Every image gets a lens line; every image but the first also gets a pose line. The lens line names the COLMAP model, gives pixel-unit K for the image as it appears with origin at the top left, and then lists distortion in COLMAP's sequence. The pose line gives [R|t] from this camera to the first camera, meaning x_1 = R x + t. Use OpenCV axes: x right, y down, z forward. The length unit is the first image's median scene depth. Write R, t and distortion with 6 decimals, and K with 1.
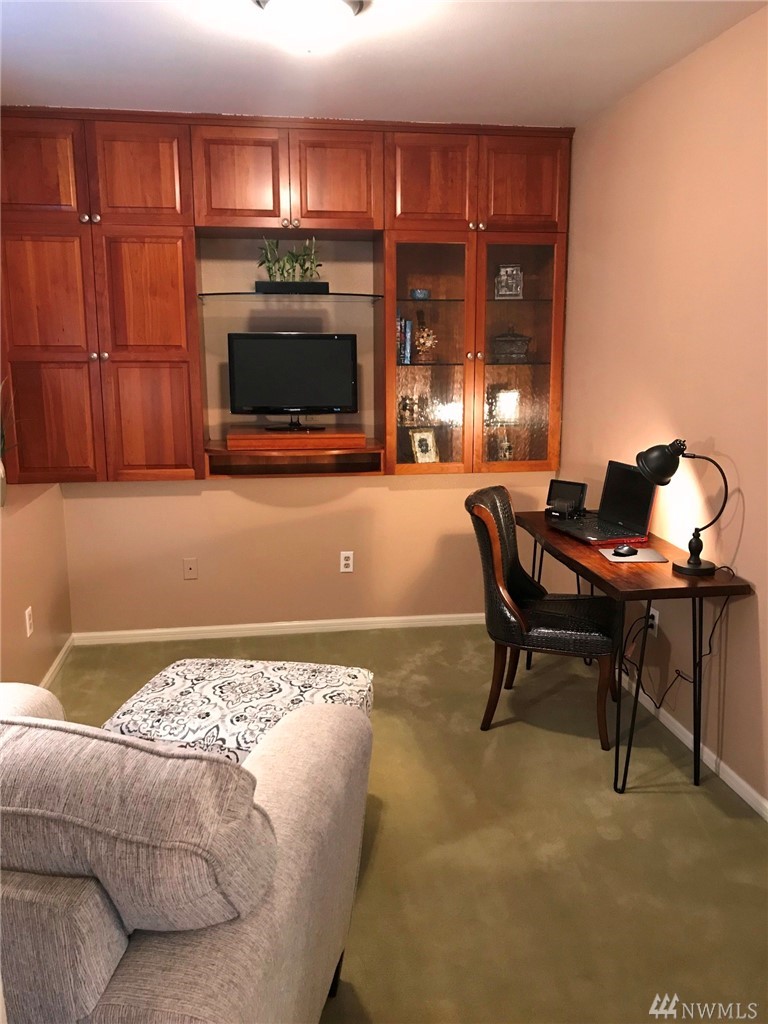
lens RADIAL K [[832.5, 0, 382.7], [0, 832.5, 510.7], [0, 0, 1]] dist [-0.003591, 0.000326]
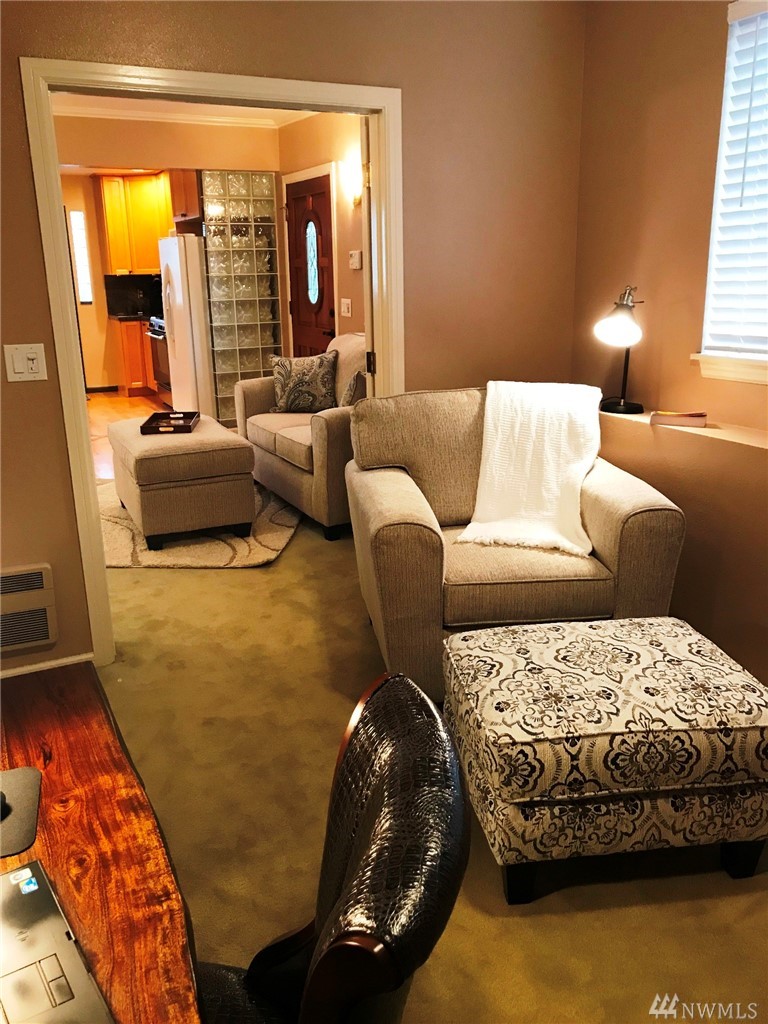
lens RADIAL K [[832.5, 0, 382.8], [0, 832.5, 513.9], [0, 0, 1]] dist [-0.003591, 0.000326]
pose [[-0.958503, 0.078451, -0.274076, 0.243051], [-0.050192, 0.899933, 0.433129, -0.245543], [0.280629, 0.428912, -0.858651, 1.558395]]
